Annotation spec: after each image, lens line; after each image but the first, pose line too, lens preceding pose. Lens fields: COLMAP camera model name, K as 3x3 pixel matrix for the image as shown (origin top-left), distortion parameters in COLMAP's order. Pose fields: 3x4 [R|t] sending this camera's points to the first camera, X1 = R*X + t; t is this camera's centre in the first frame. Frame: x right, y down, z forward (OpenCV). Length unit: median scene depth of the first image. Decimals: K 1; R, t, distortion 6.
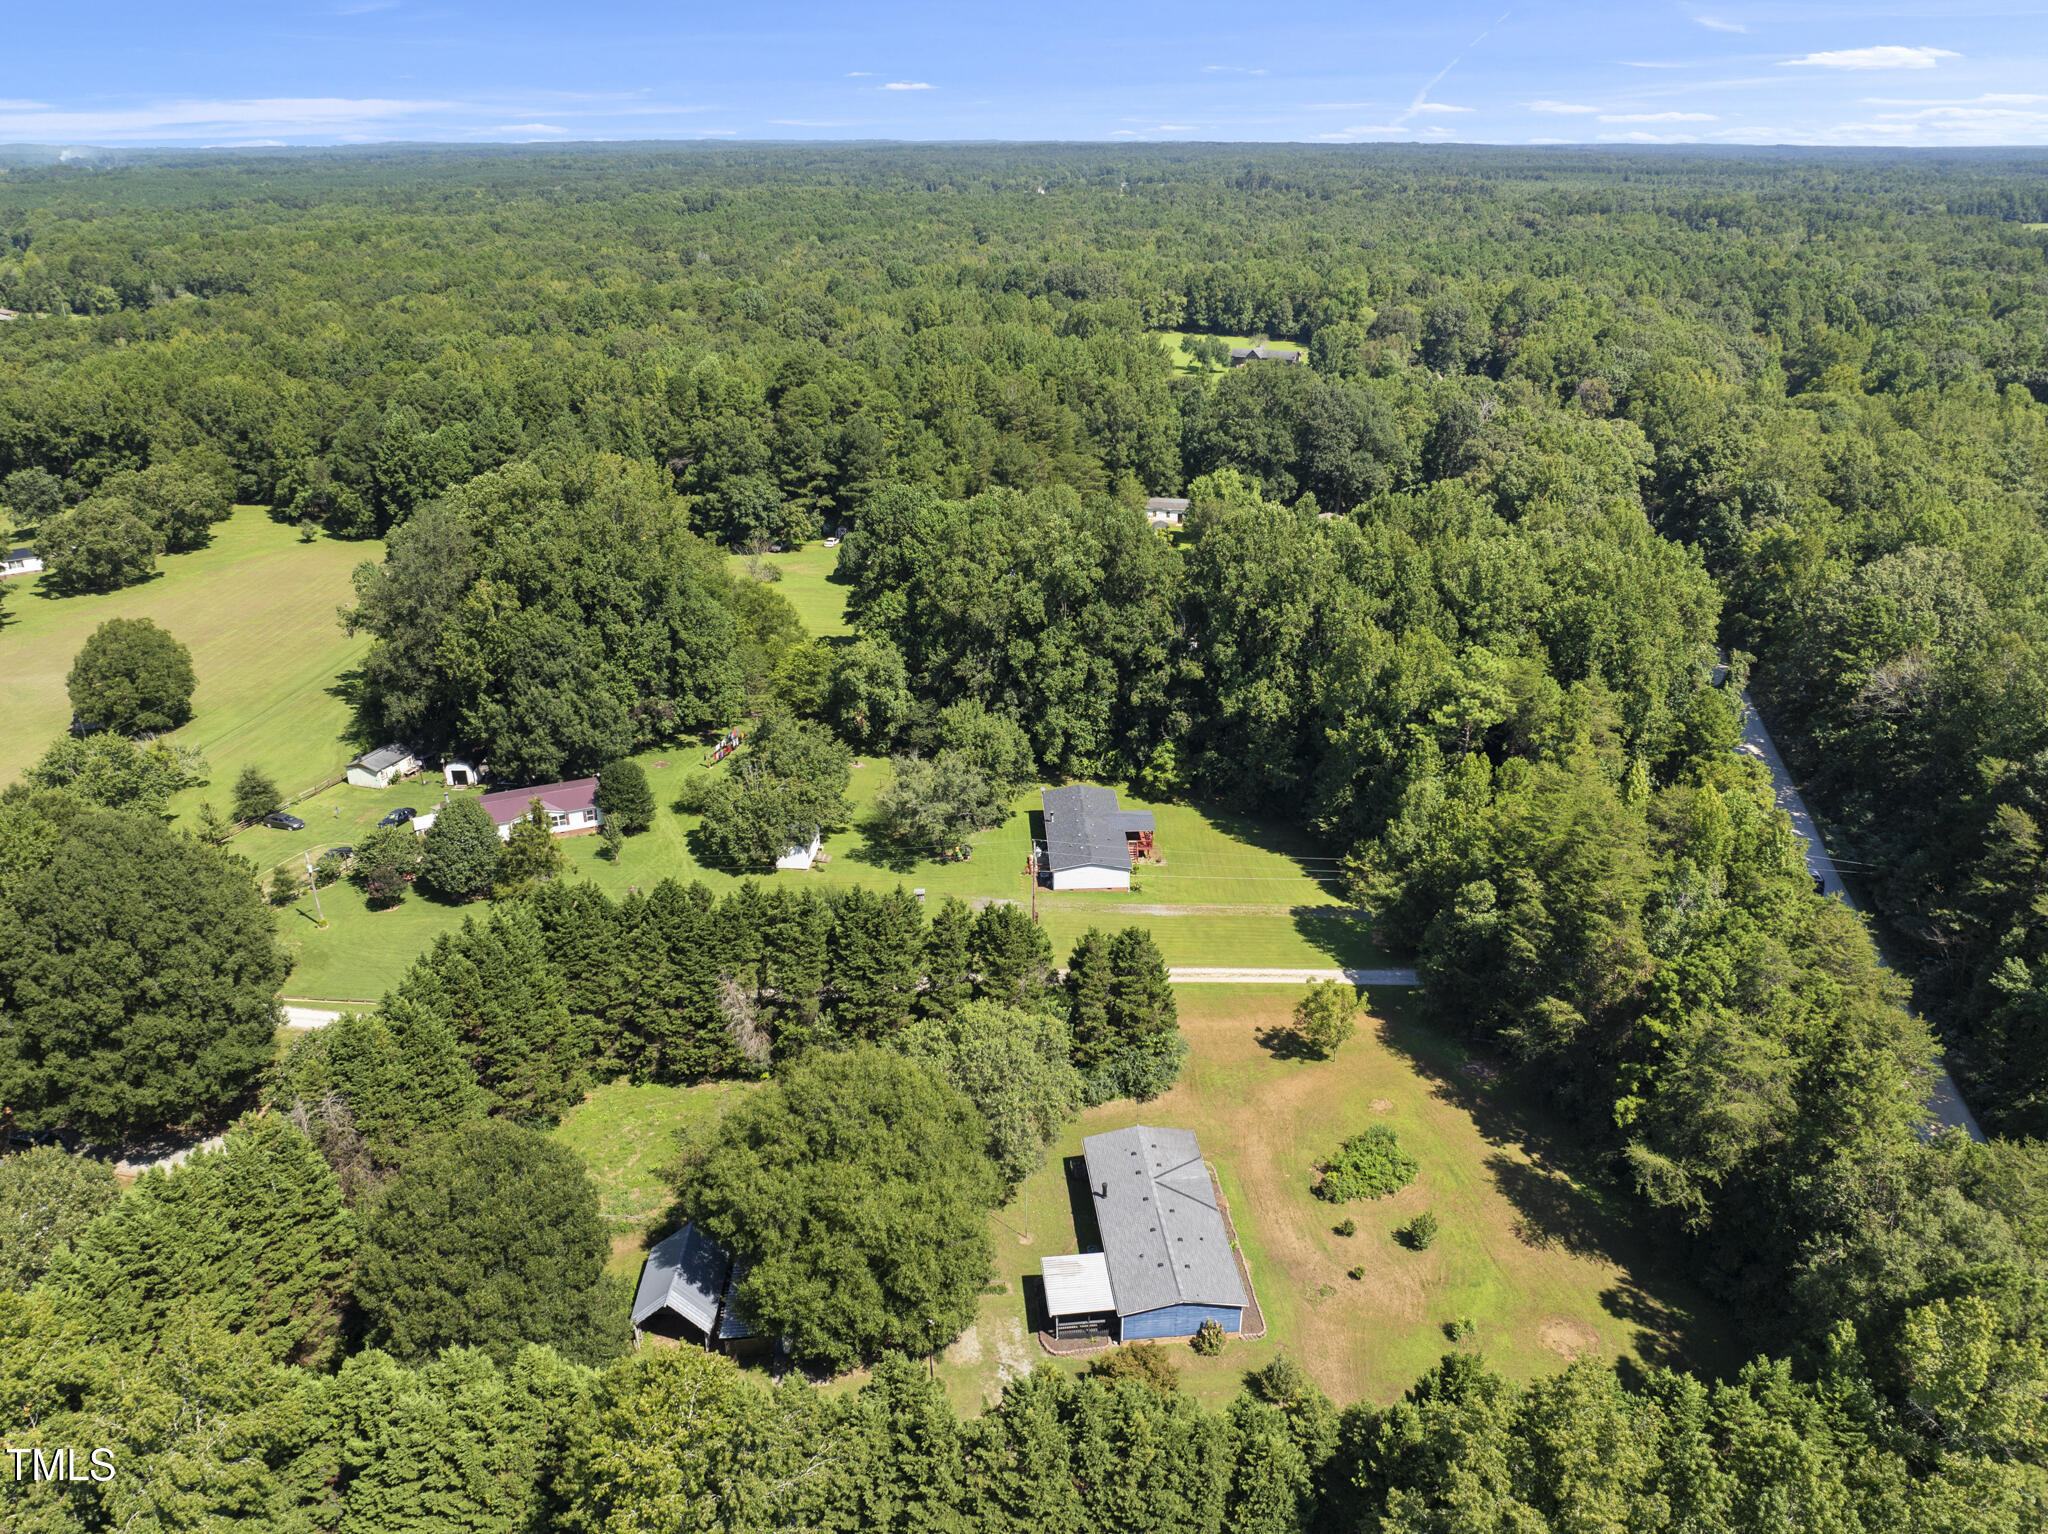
lens RADIAL K [[1442.4, 0, 993.7], [0, 1442.4, 702.7], [0, 0, 1]] dist [-0.034903, 0.007709]
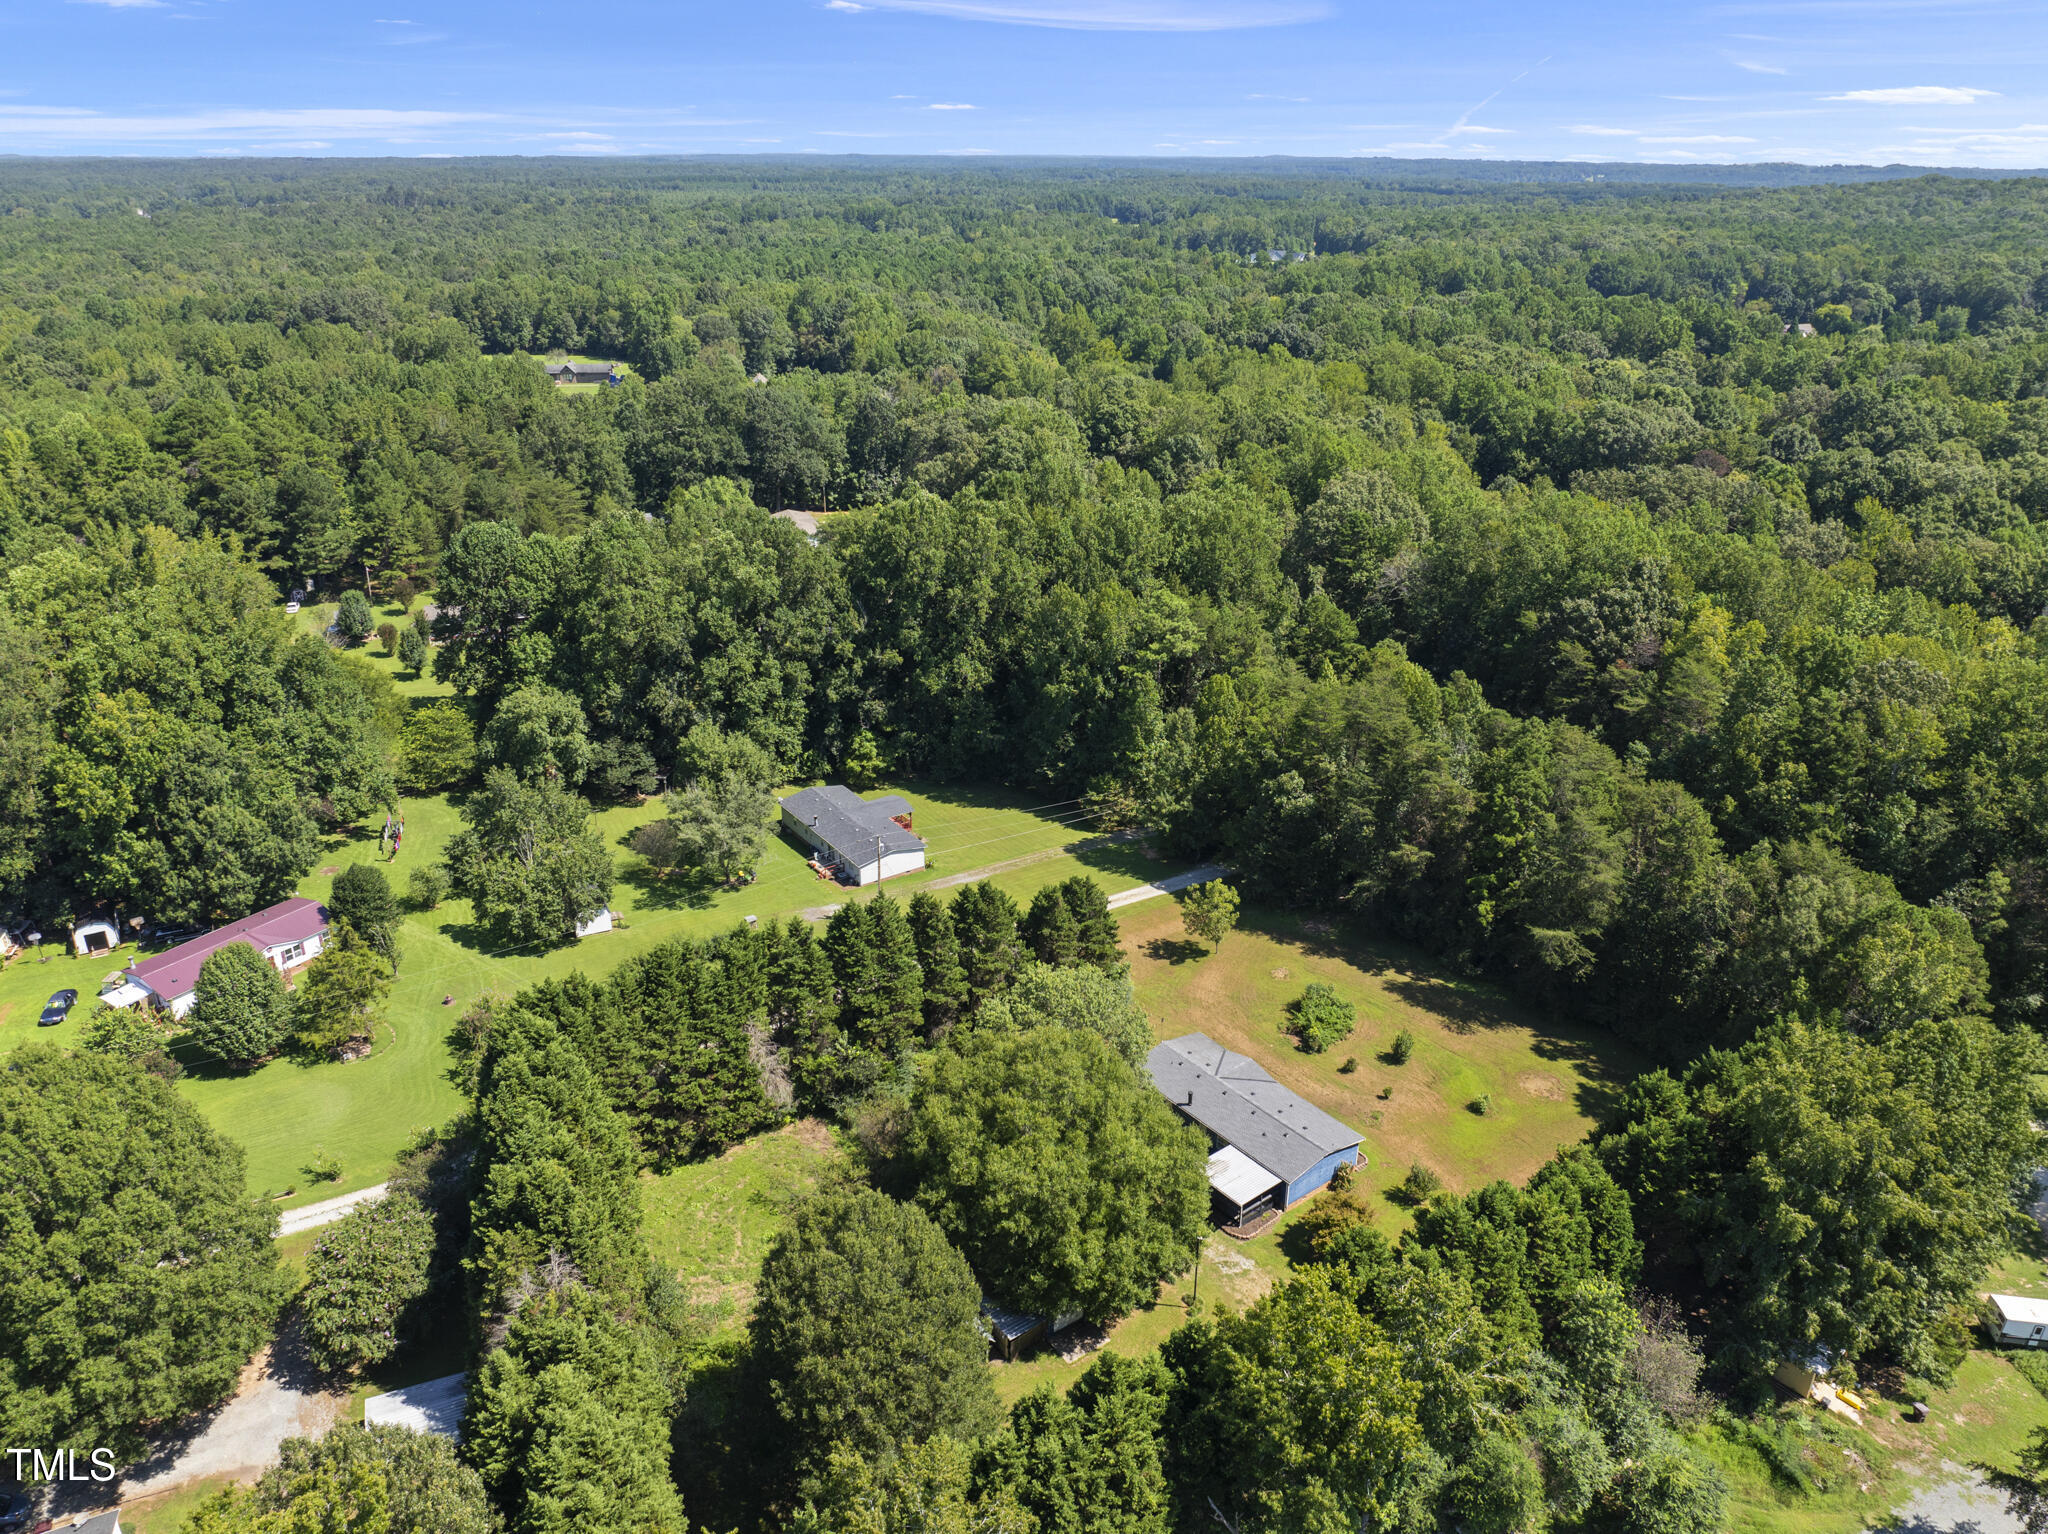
lens RADIAL K [[1442.4, 0, 971.0], [0, 1442.4, 718.6], [0, 0, 1]] dist [-0.034903, 0.007709]
pose [[0.851409, -0.185572, 0.490576, -0.327642], [0.184537, 0.981501, 0.051007, -0.021142], [-0.490966, 0.047102, 0.869904, 0.061070]]
